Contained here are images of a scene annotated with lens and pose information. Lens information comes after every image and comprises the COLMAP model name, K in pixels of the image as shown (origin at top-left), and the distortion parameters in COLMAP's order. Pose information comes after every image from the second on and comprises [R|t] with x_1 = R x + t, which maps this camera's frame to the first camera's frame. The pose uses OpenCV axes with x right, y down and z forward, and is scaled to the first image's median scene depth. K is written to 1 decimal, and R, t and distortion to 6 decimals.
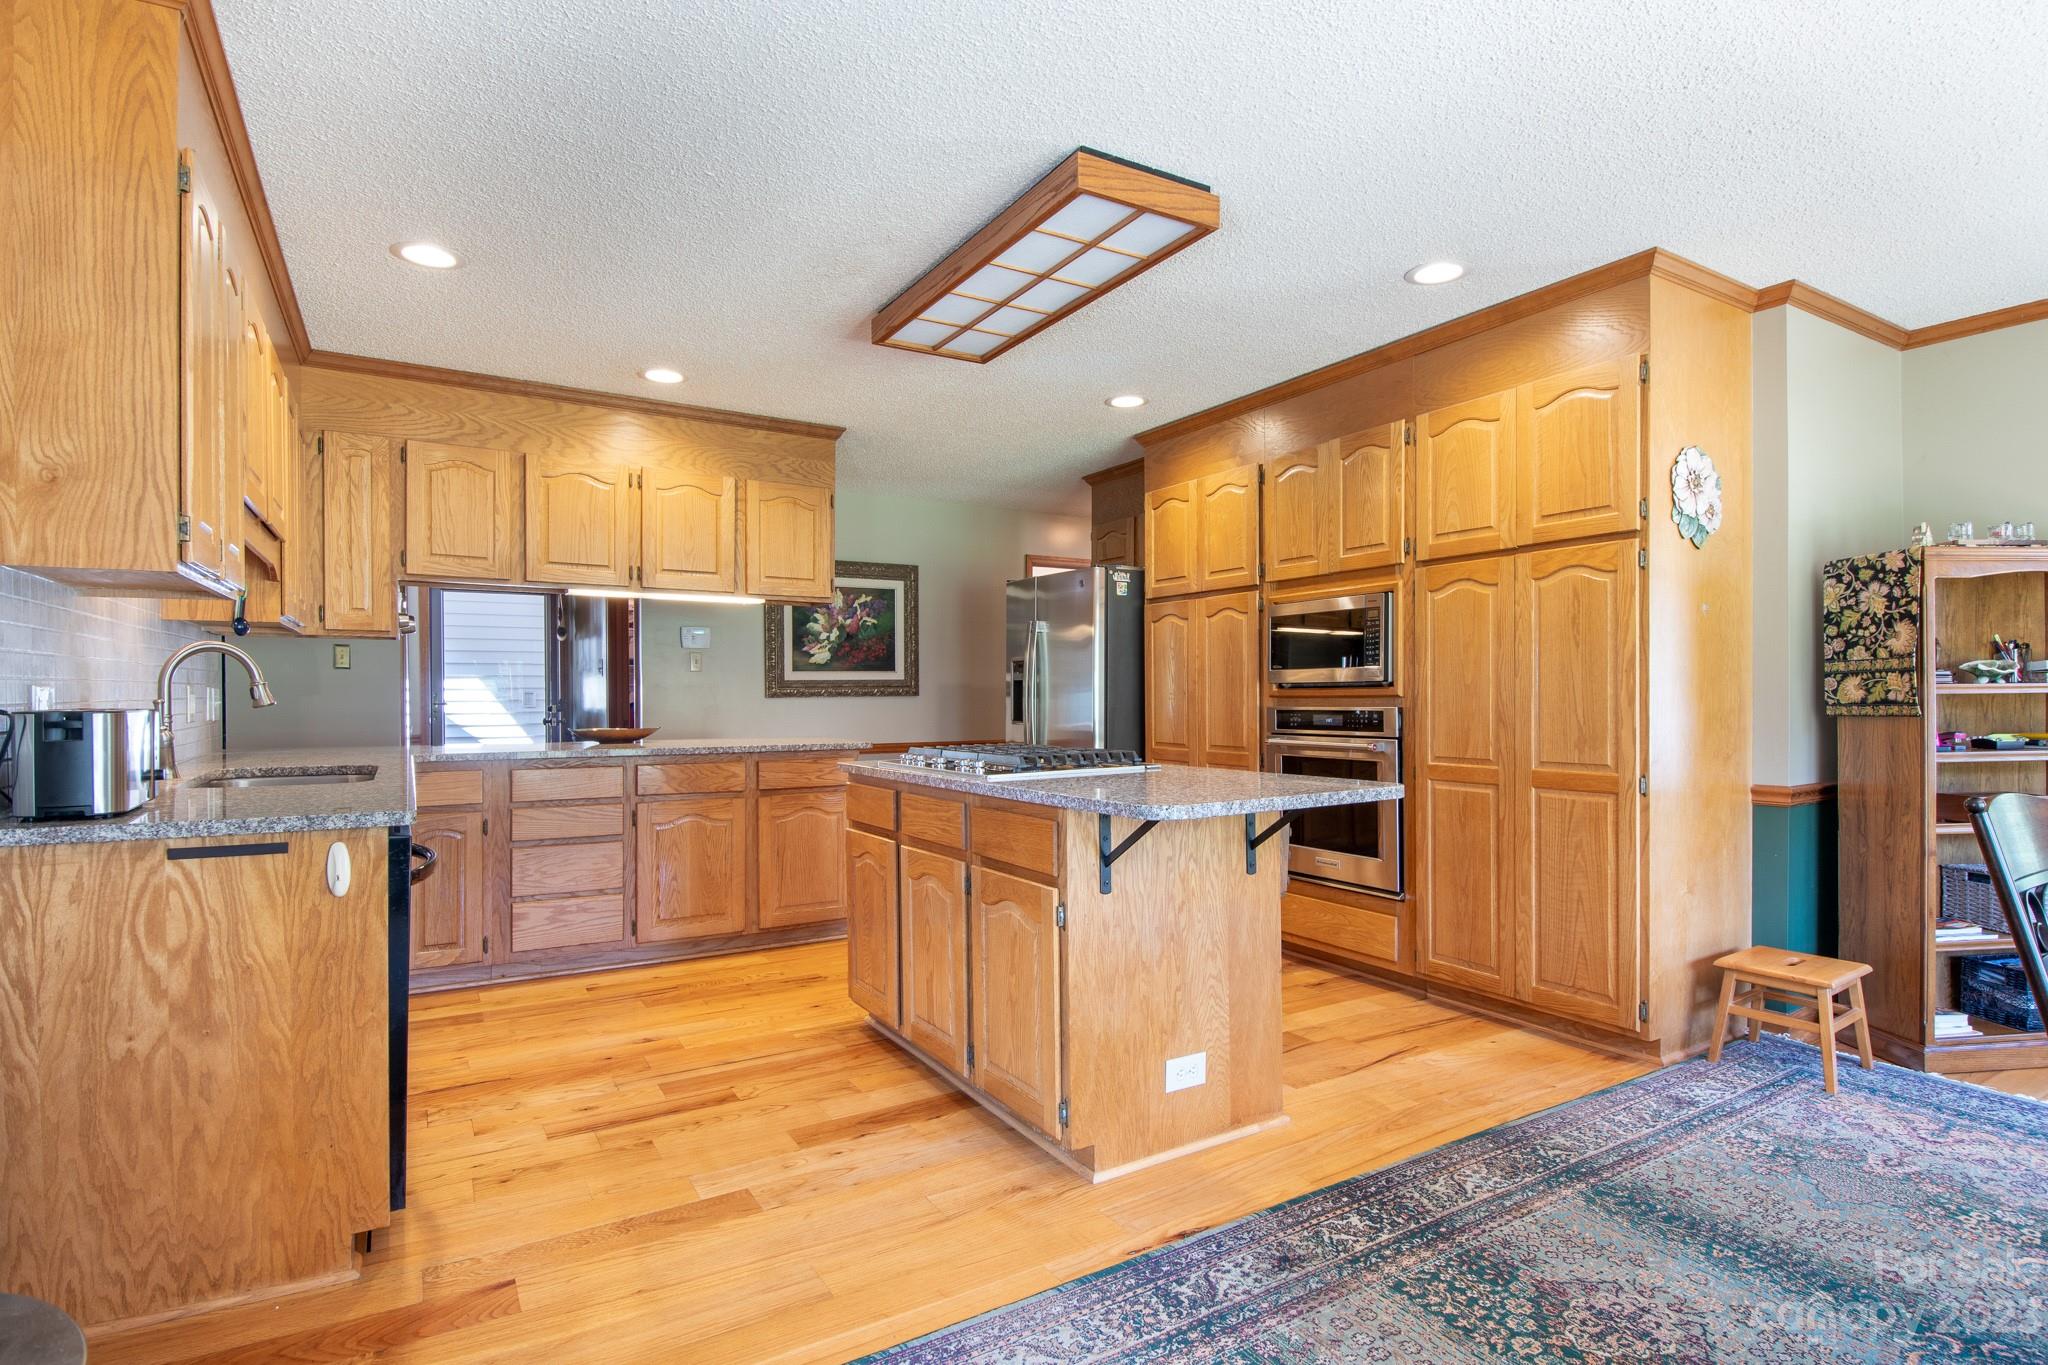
lens RADIAL K [[1053.7, 0, 1039.7], [0, 1053.7, 702.9], [0, 0, 1]] dist [0.006030, -0.000366]
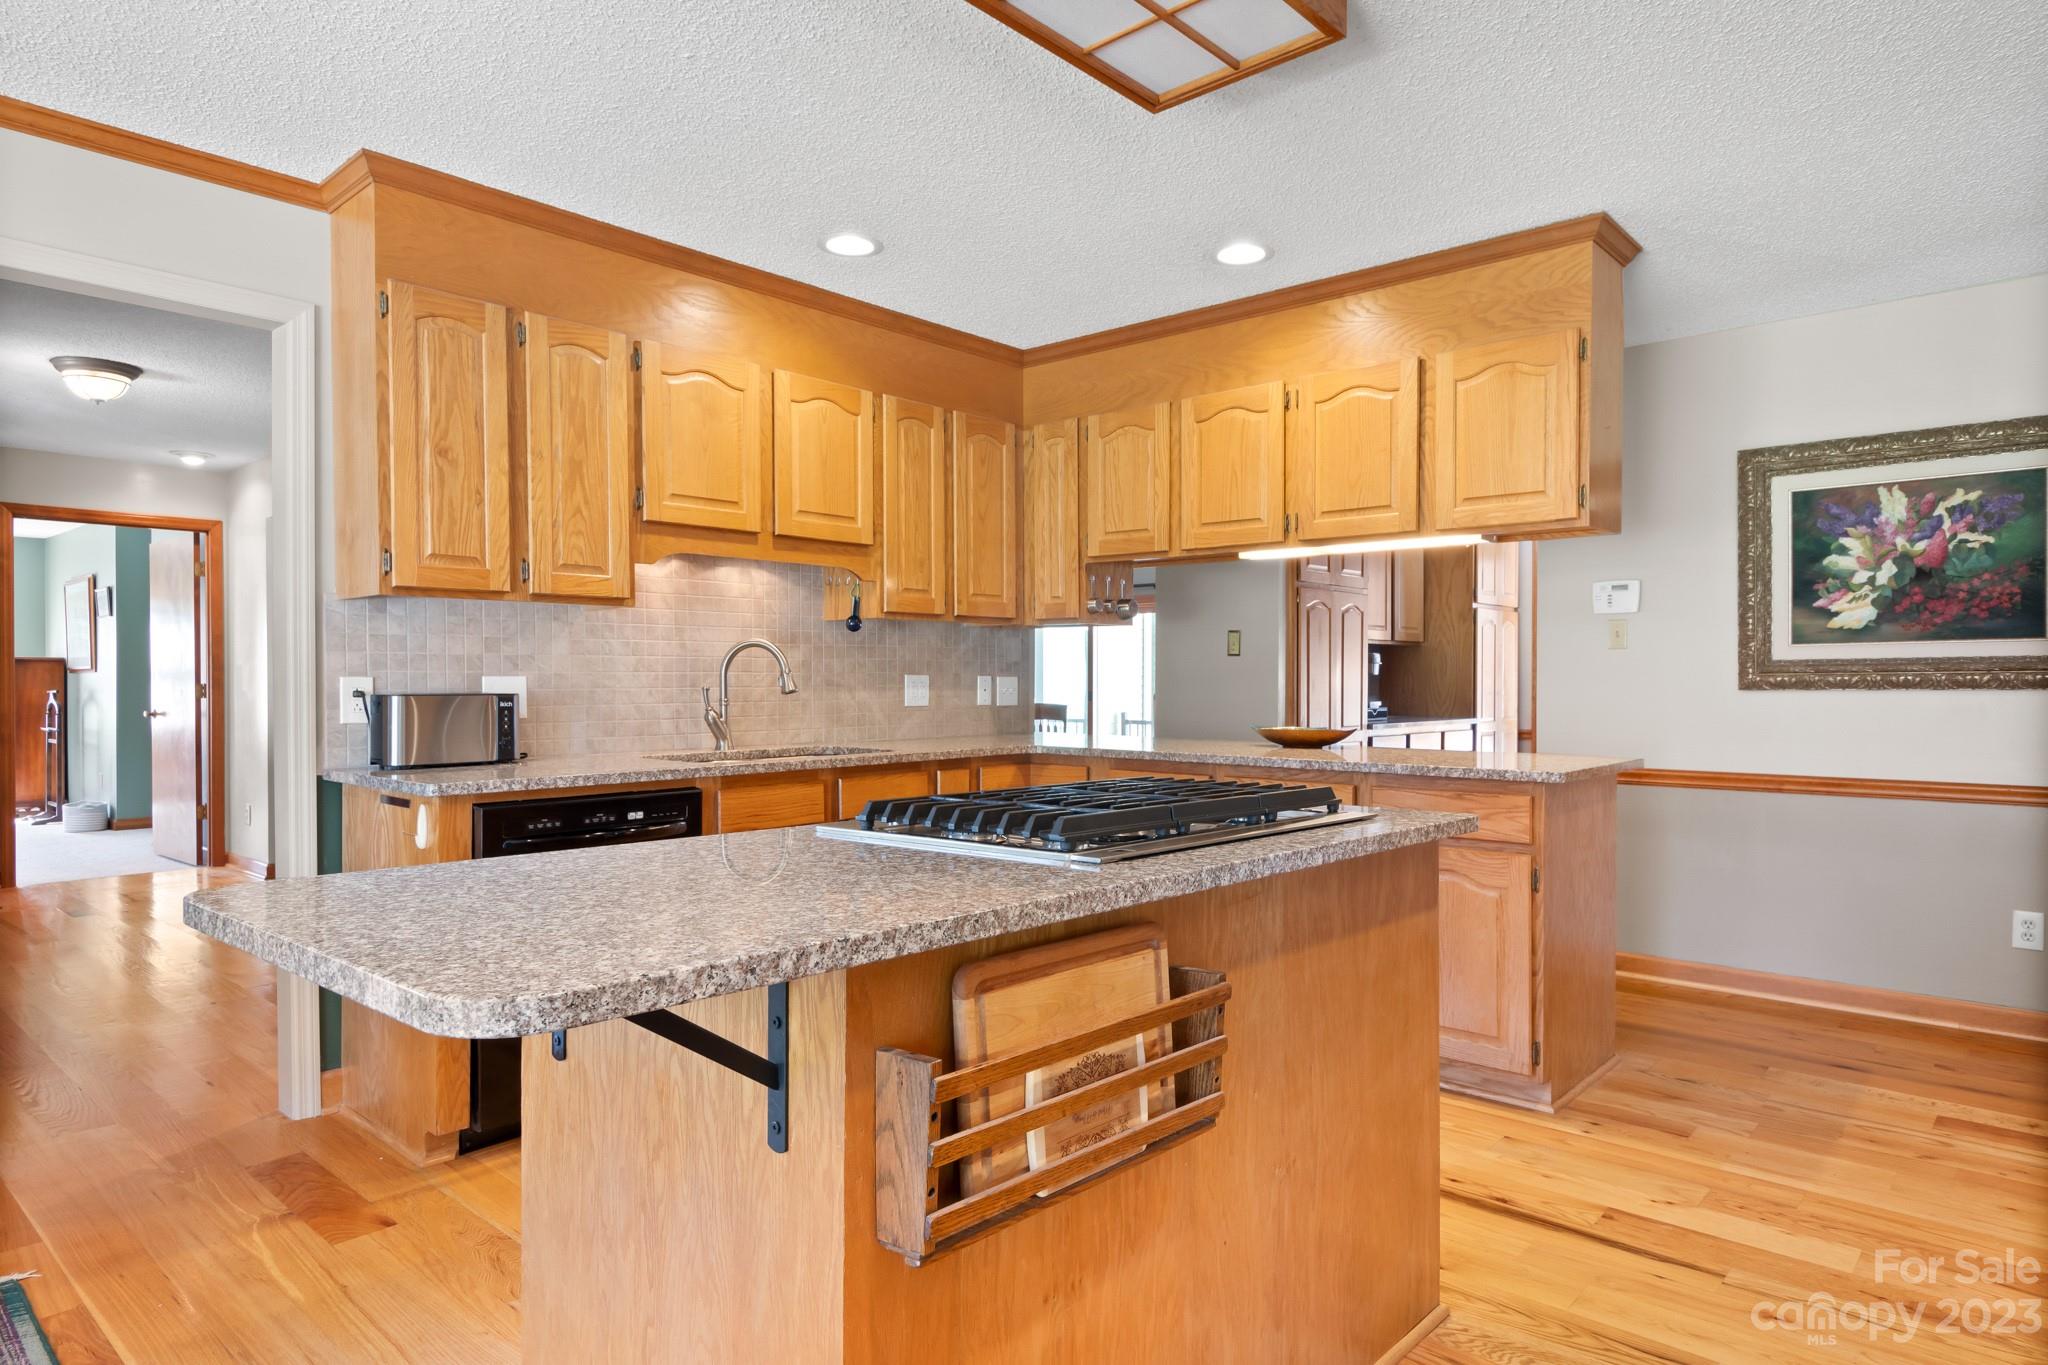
lens RADIAL K [[1216.9, 0, 1020.9], [0, 1216.9, 709.2], [0, 0, 1]] dist [-0.001820, -0.000613]
pose [[0.279564, 0.022950, -0.959853, 0.281800], [-0.009541, 0.999731, 0.021125, -0.004515], [0.960080, 0.003252, 0.279708, 0.412750]]
